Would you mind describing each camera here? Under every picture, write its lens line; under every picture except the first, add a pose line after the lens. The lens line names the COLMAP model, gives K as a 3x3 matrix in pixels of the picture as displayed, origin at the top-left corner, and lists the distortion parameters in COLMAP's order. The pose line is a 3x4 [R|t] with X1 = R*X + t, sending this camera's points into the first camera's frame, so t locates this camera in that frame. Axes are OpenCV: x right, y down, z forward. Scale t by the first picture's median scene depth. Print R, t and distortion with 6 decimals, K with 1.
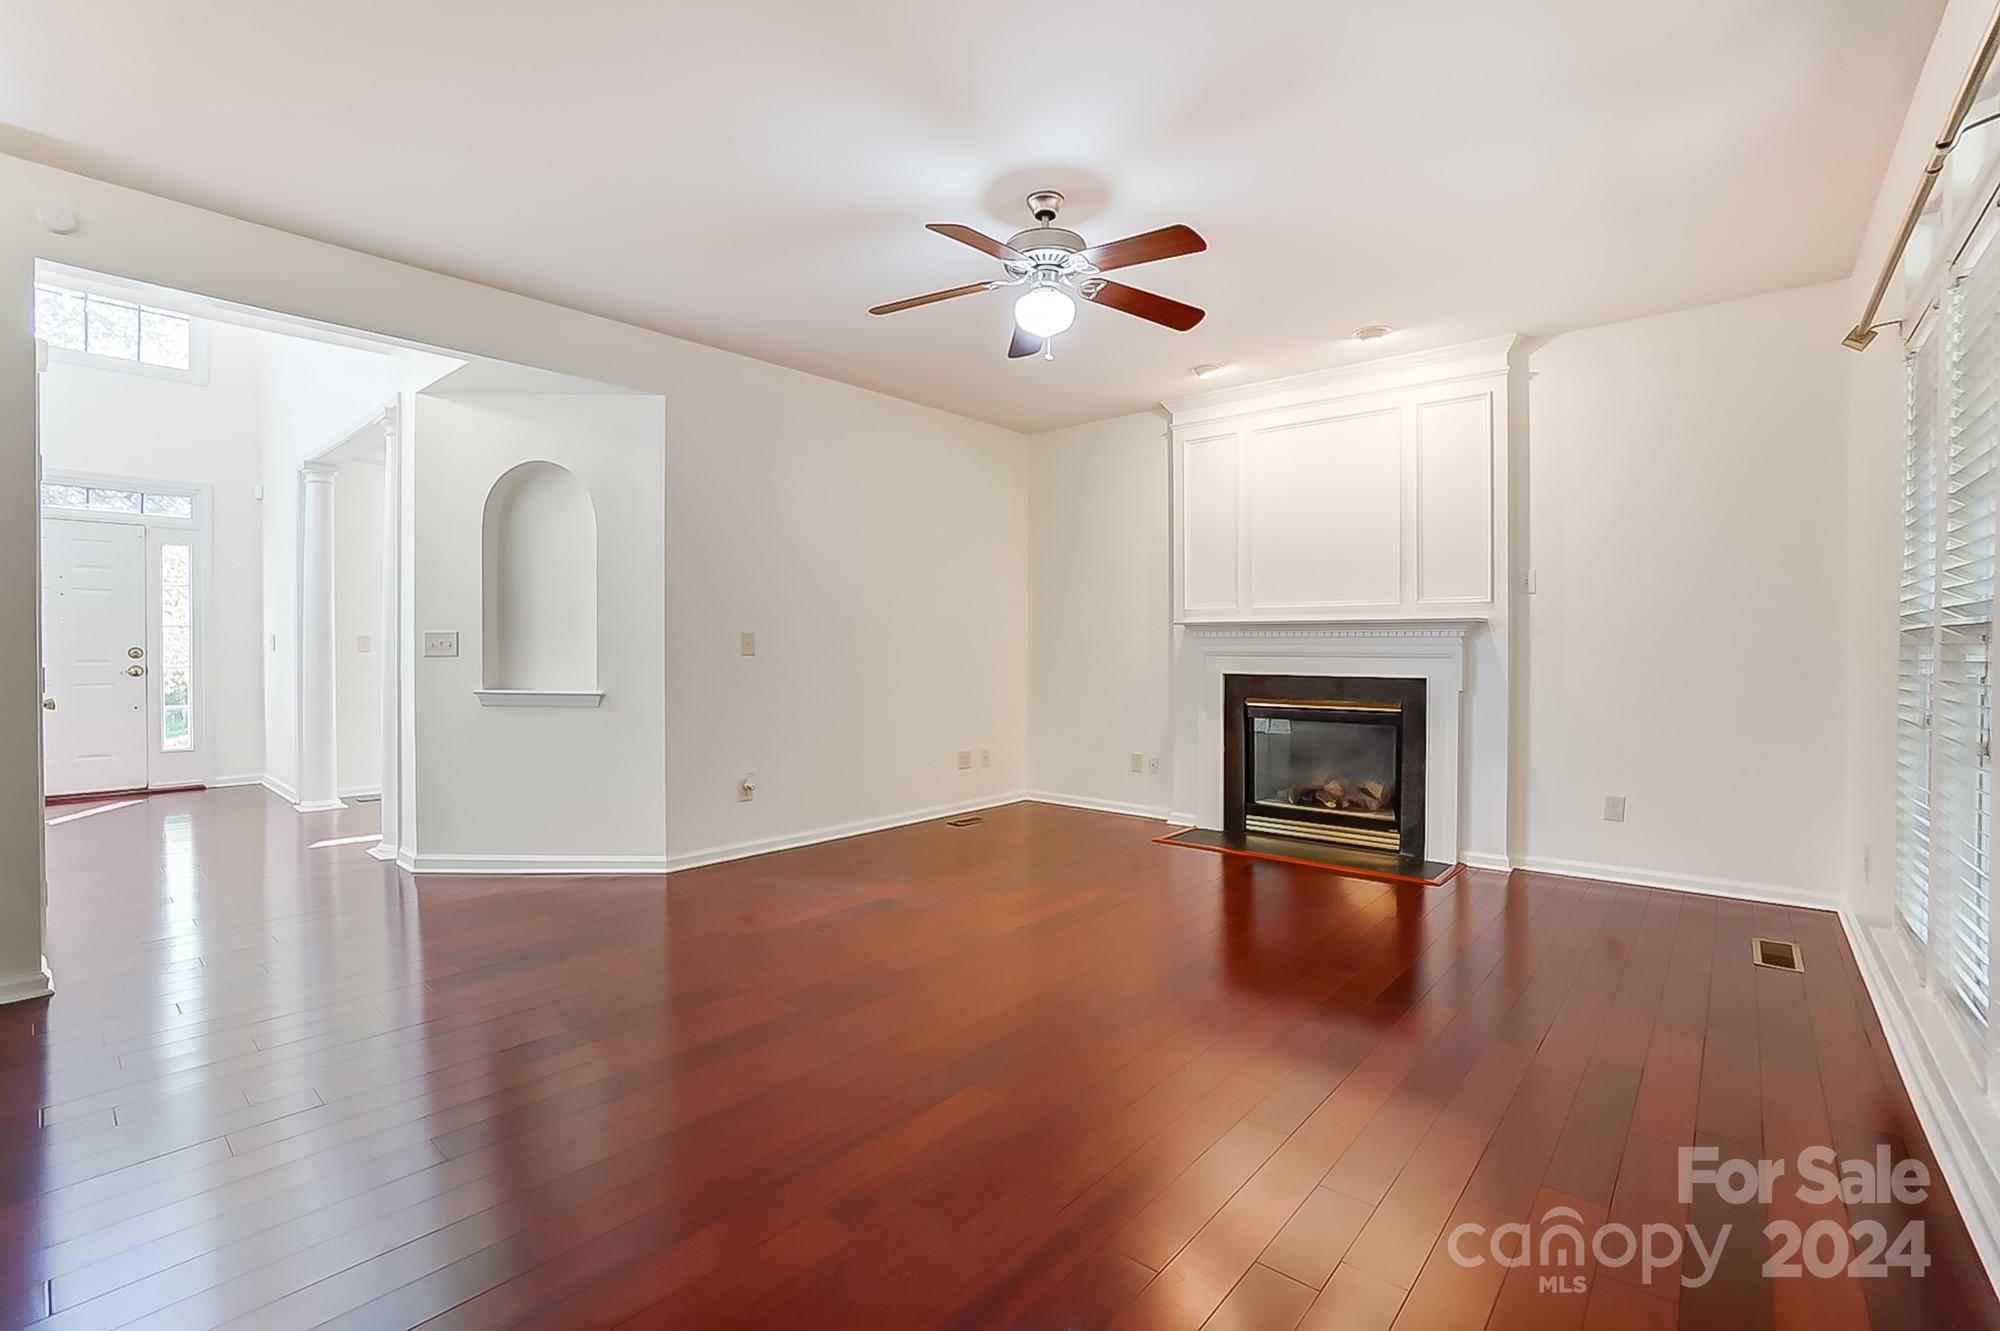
lens RADIAL K [[827.9, 0, 1006.7], [0, 827.9, 641.3], [0, 0, 1]] dist [-0.030897, 0.000204]
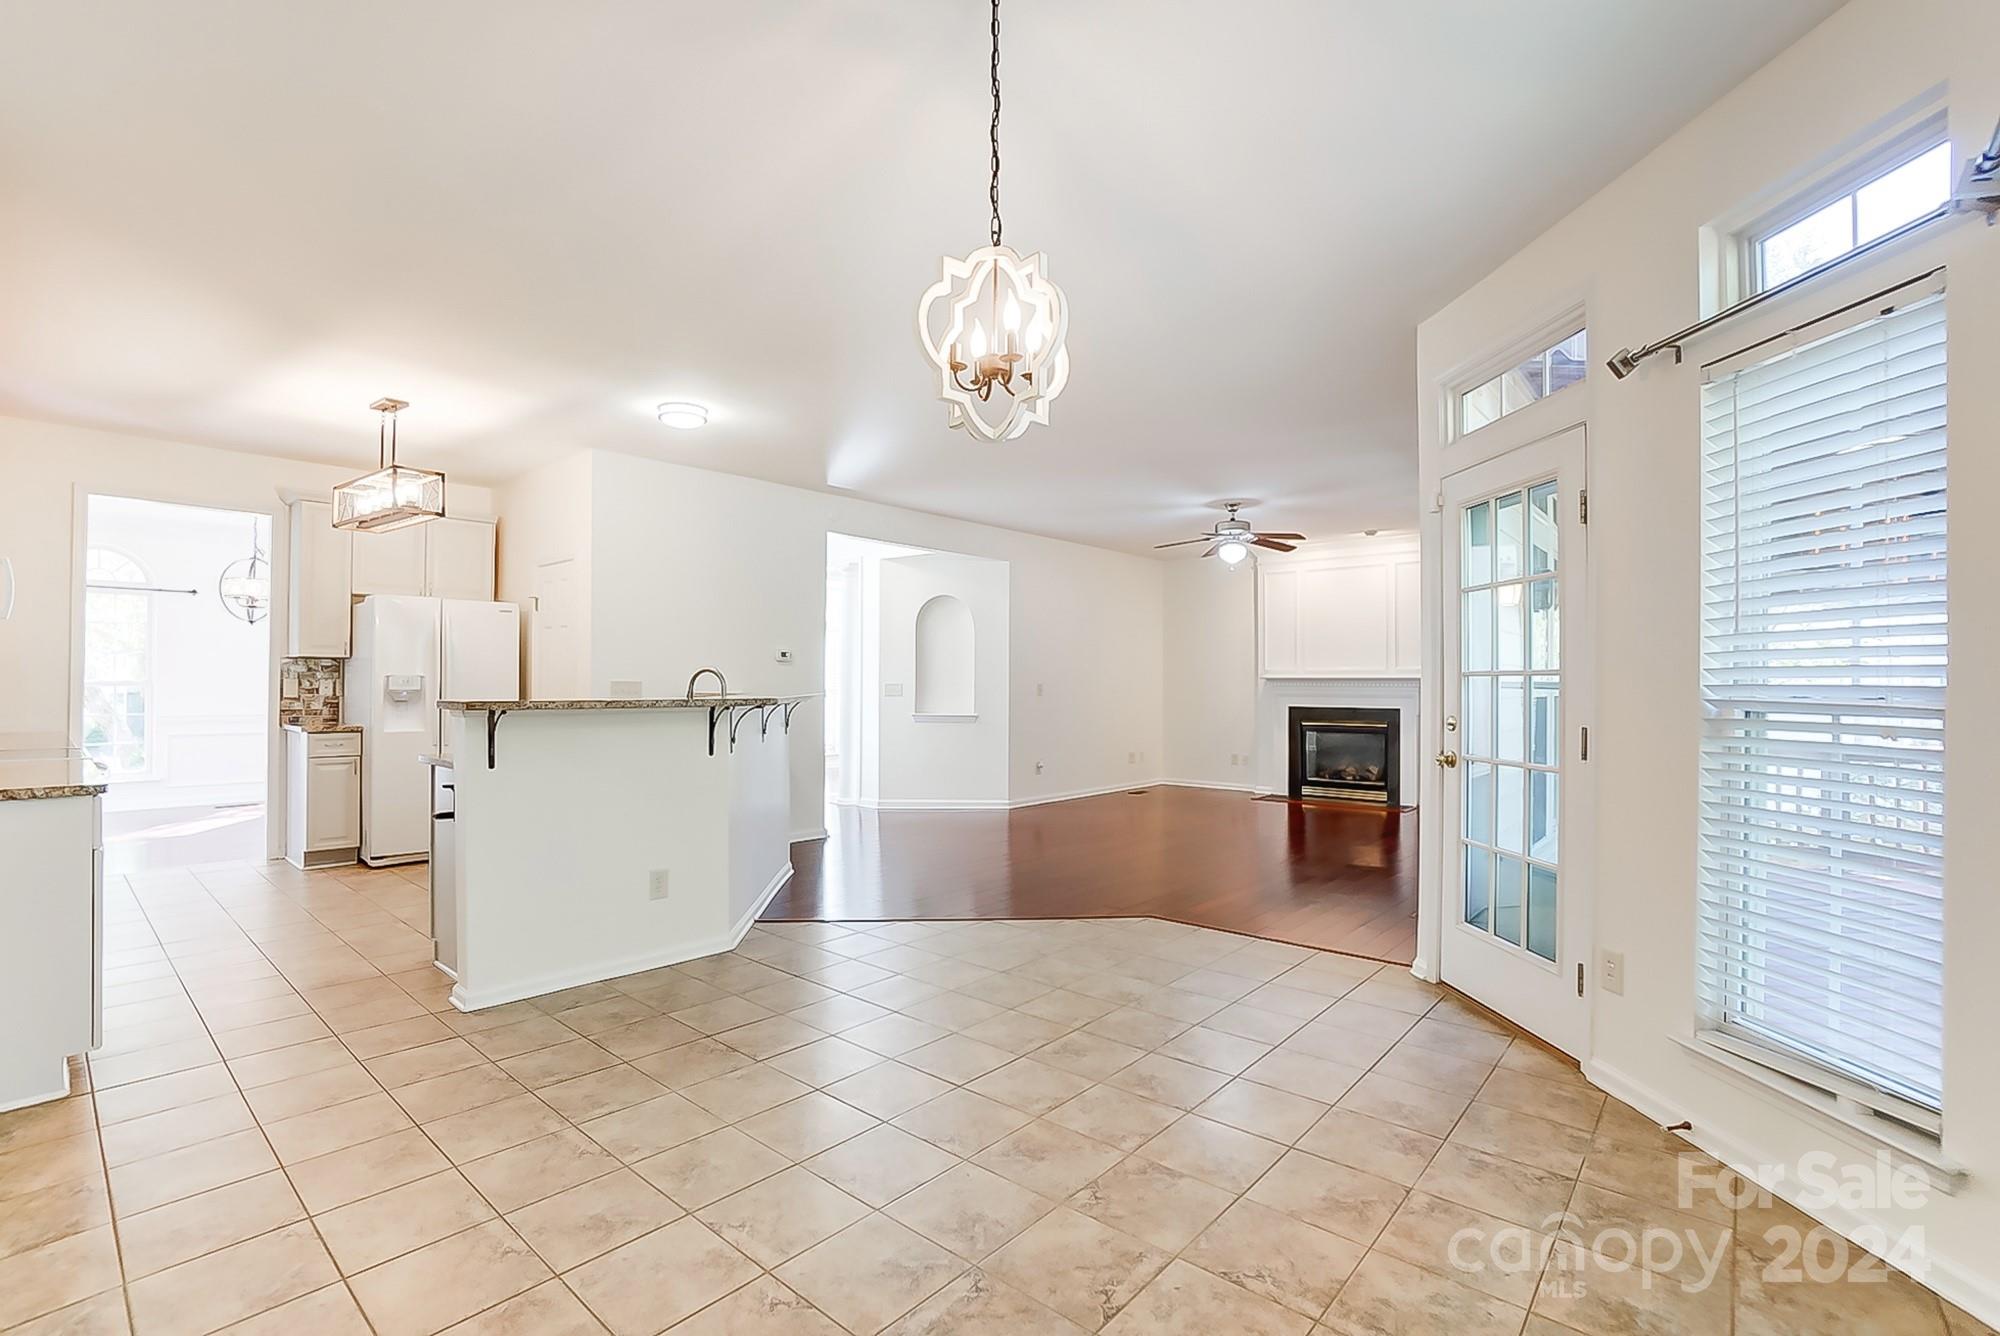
lens RADIAL K [[889.8, 0, 1000.0], [0, 889.8, 668.0], [0, 0, 1]] dist [-0.025793, 0.000047]
pose [[0.999978, 0.001901, 0.006297, -0.407671], [-0.001807, 0.999888, -0.014857, -0.015291], [-0.006325, 0.014845, 0.999870, -0.996984]]
